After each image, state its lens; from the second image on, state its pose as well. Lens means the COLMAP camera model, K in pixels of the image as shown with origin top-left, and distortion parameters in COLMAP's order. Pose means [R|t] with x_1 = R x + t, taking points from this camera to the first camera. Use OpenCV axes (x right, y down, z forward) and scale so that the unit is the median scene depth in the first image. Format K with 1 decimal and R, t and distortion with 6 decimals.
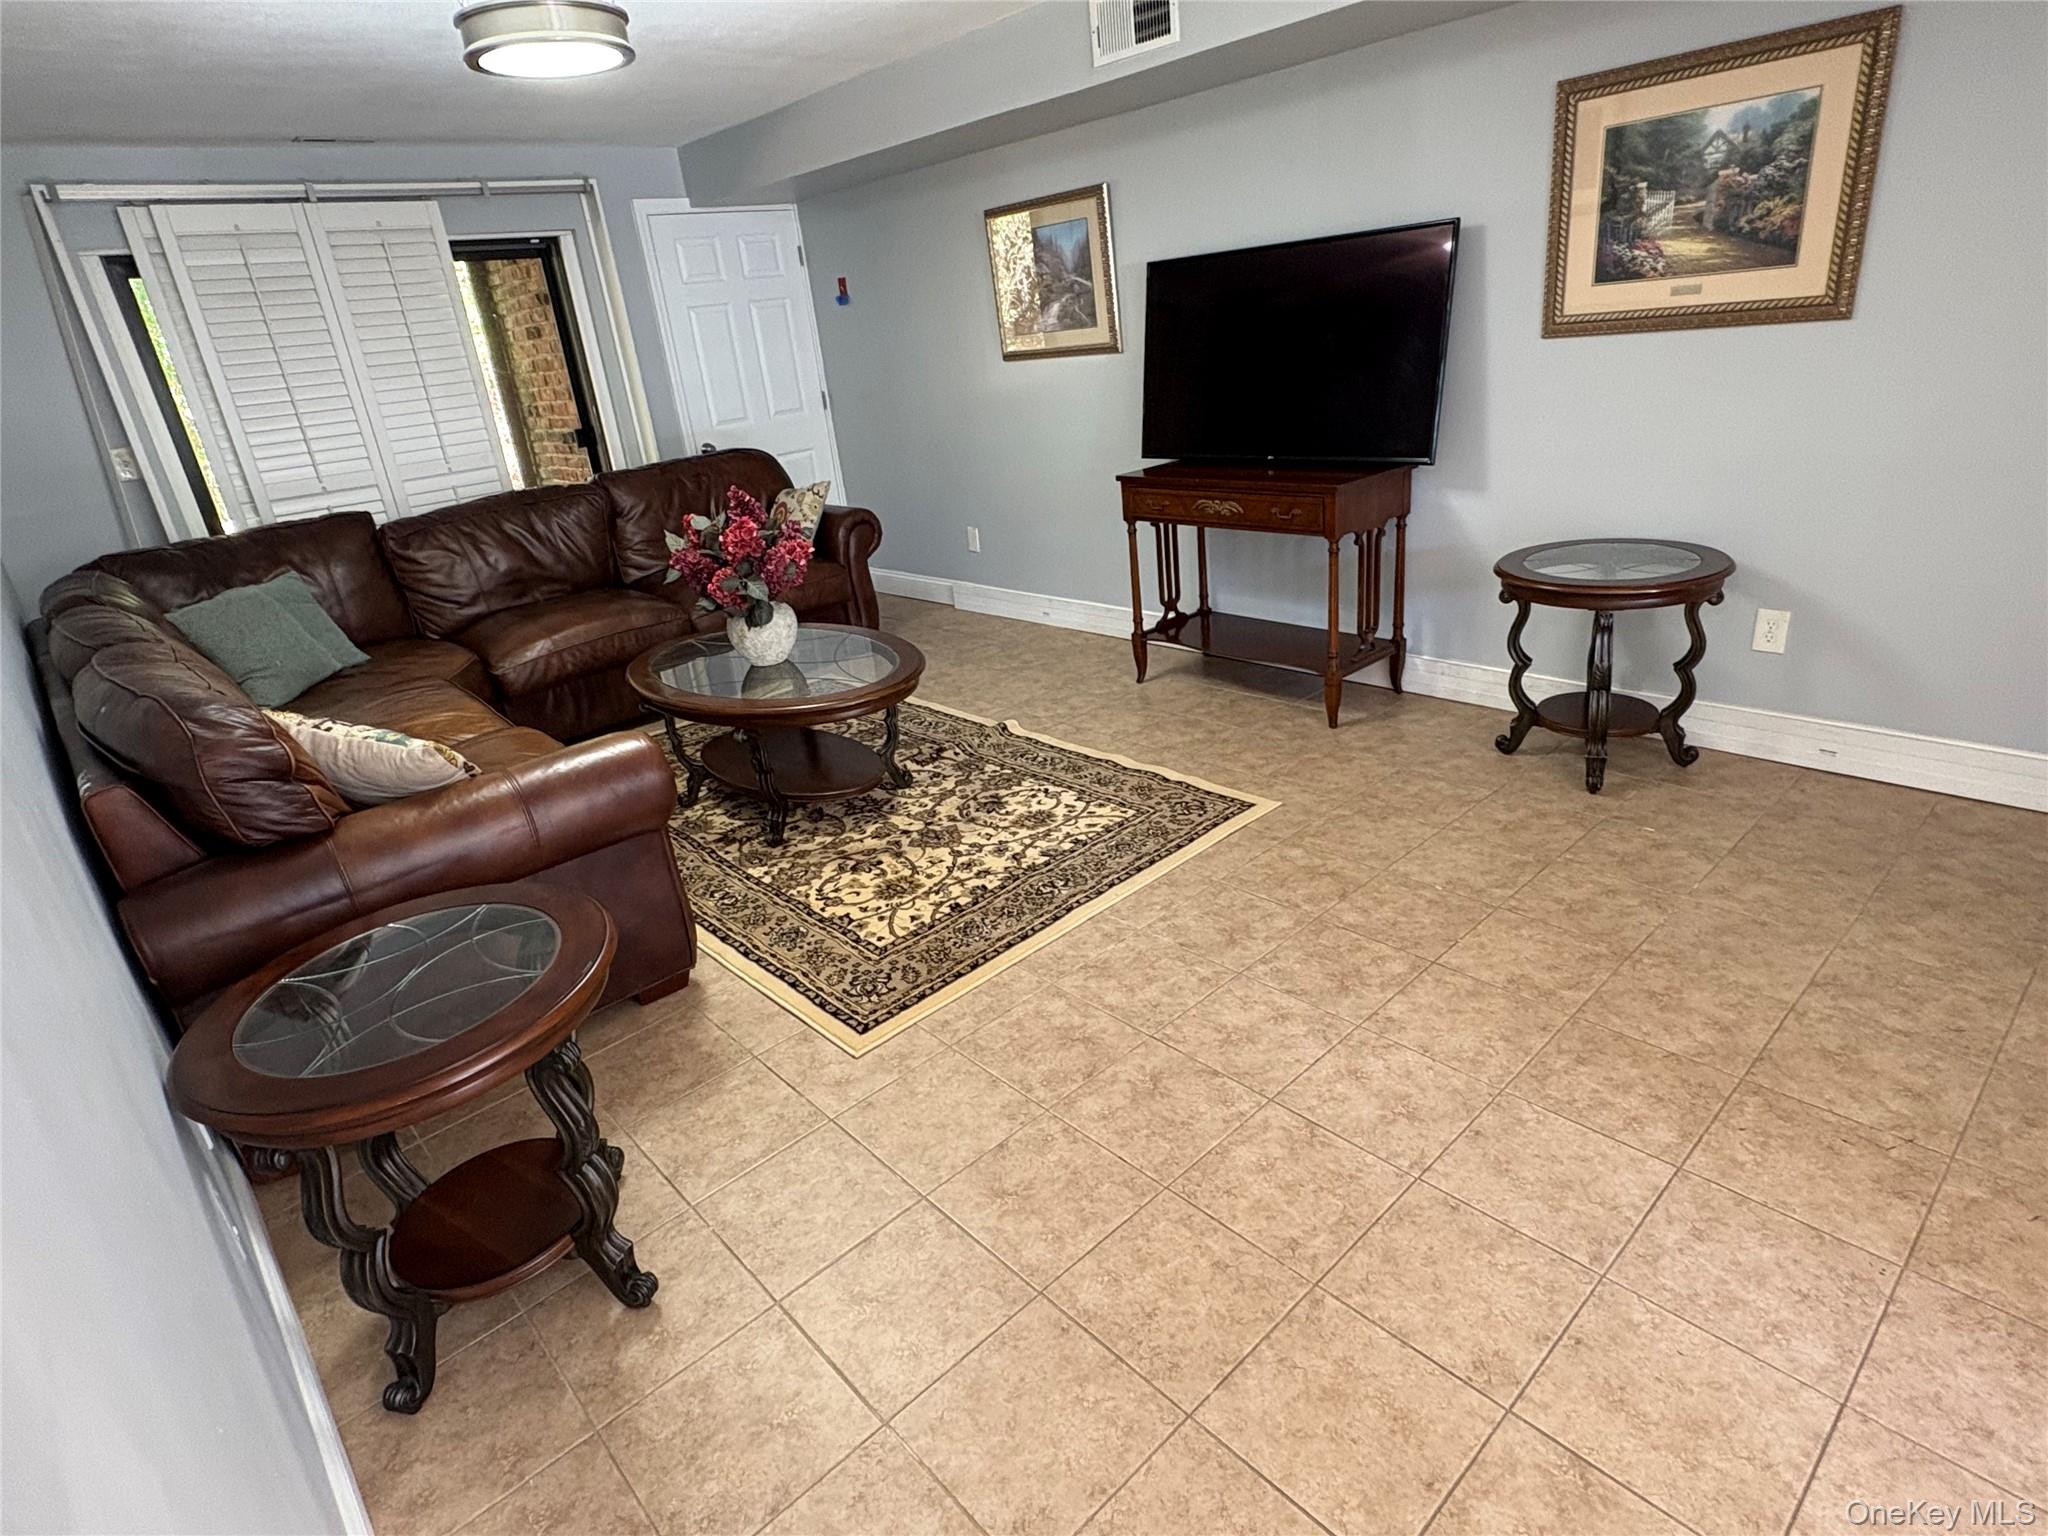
lens RADIAL K [[1098.4, 0, 1017.9], [0, 1098.4, 763.4], [0, 0, 1]] dist [-0.001076, 0.002068]
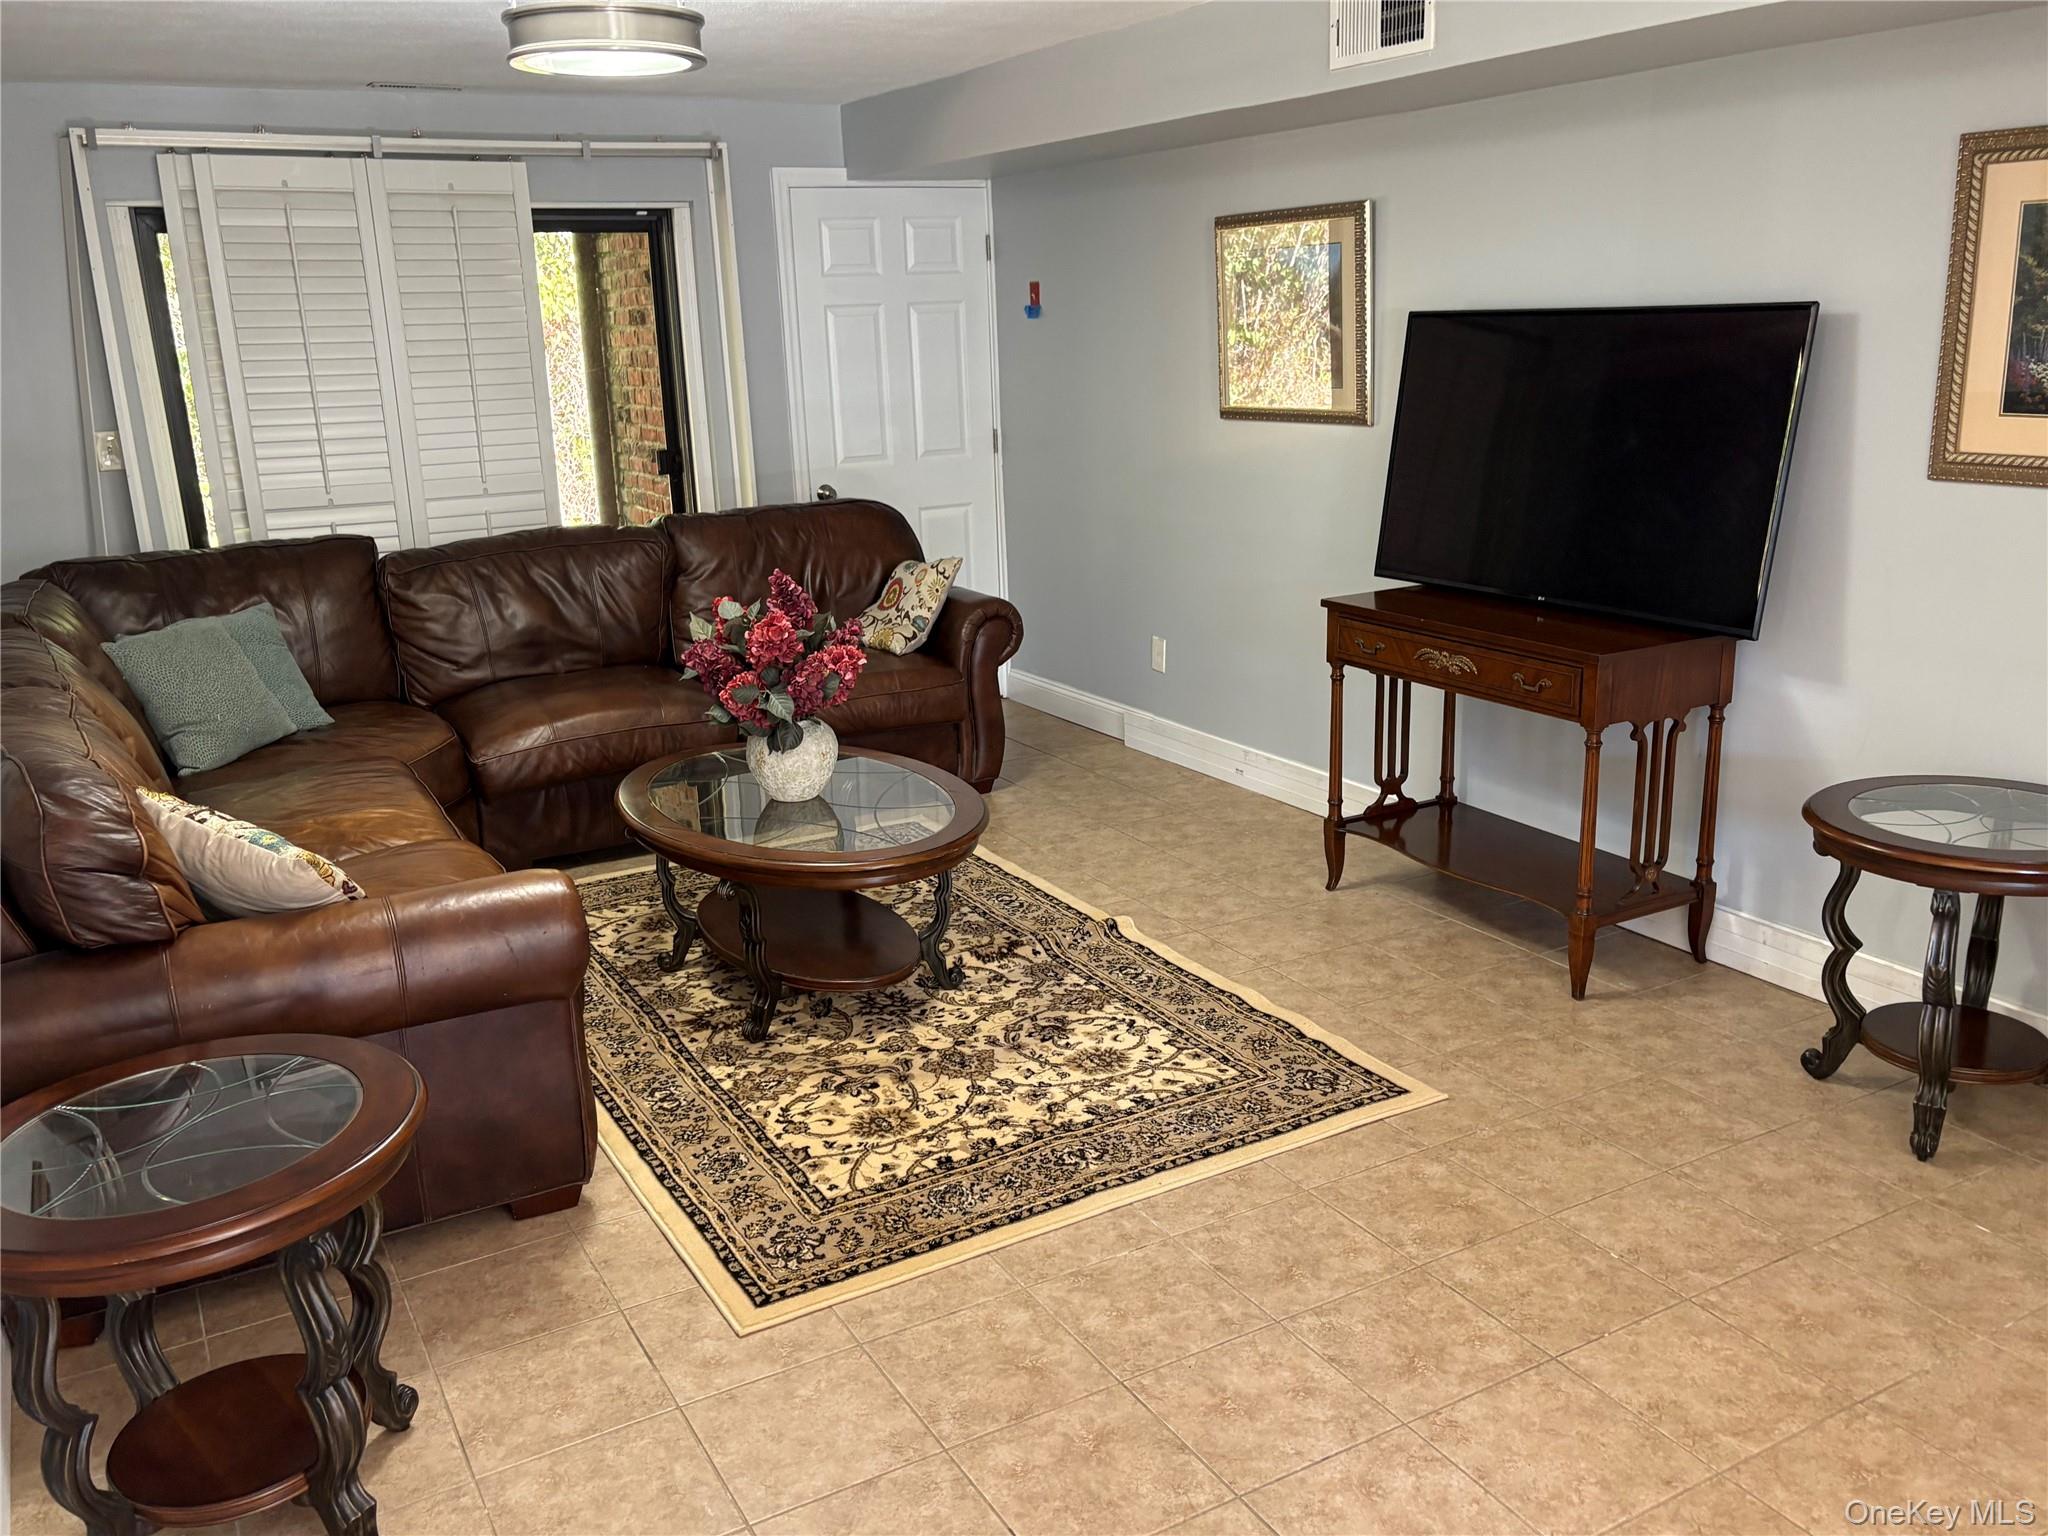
lens RADIAL K [[1679.7, 0, 1029.3], [0, 1679.7, 778.3], [0, 0, 1]] dist [0.046259, -0.043796]
pose [[0.973650, 0.128903, -0.188124, 0.144726], [-0.147349, 0.985202, -0.087549, -0.026769], [0.174054, 0.112962, 0.978236, -0.104324]]
